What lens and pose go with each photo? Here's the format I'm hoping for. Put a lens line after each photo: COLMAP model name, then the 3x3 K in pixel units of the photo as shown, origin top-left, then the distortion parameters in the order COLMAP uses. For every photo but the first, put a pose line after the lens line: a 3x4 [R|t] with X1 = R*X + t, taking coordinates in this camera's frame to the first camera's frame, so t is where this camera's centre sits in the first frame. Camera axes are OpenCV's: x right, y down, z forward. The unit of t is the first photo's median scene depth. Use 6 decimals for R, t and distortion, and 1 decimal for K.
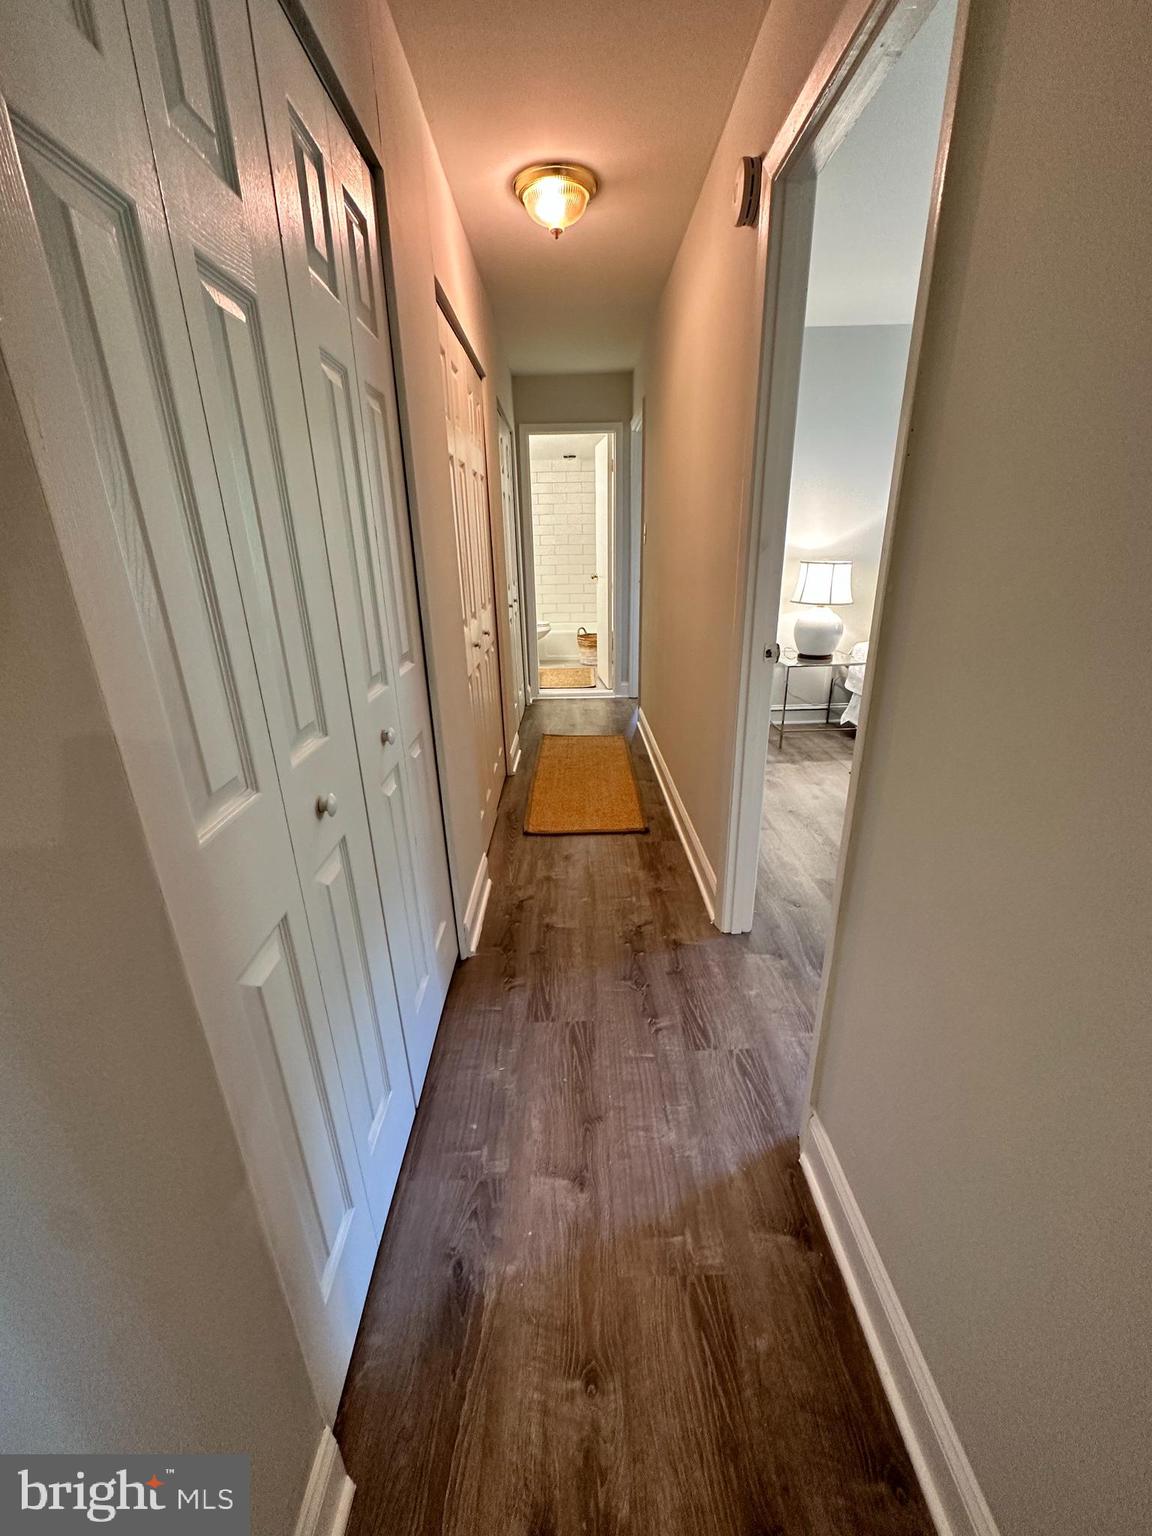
lens RADIAL K [[612.2, 0, 577.2], [0, 612.2, 766.0], [0, 0, 1]] dist [-0.002321, 0.000666]
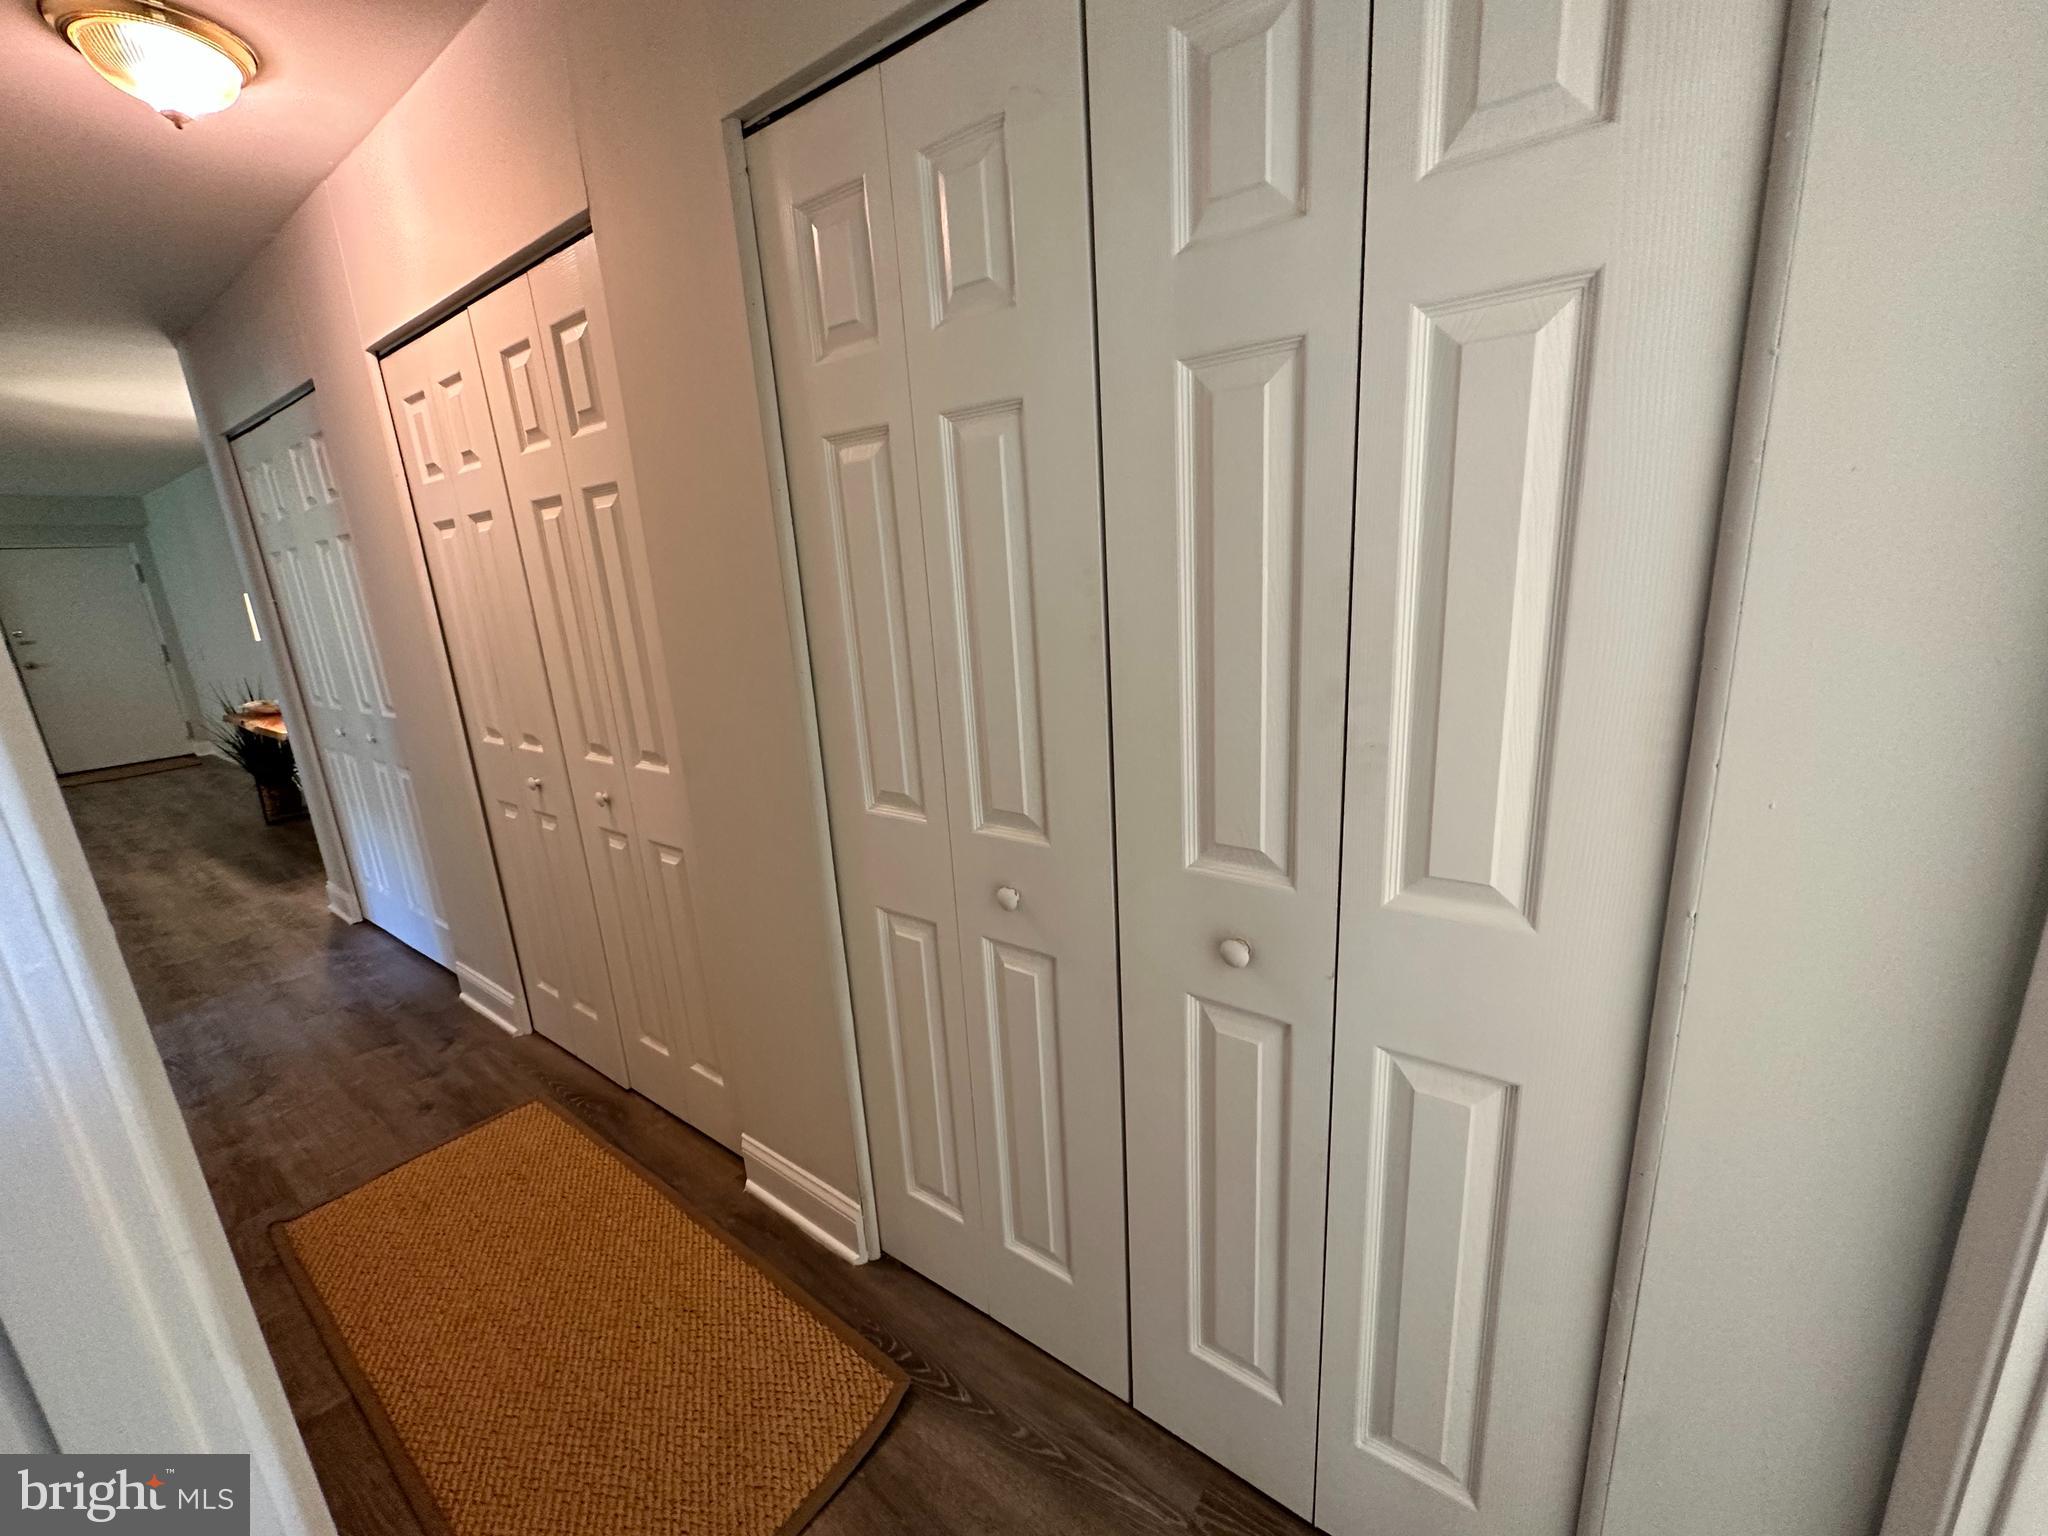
lens RADIAL K [[816.2, 0, 1024.3], [0, 816.2, 764.1], [0, 0, 1]] dist [-0.002321, 0.000666]
pose [[-0.602117, 0.251069, -0.757904, 0.198733], [-0.205543, 0.868529, 0.451010, -0.825468], [0.771497, 0.427343, -0.471350, 2.085856]]
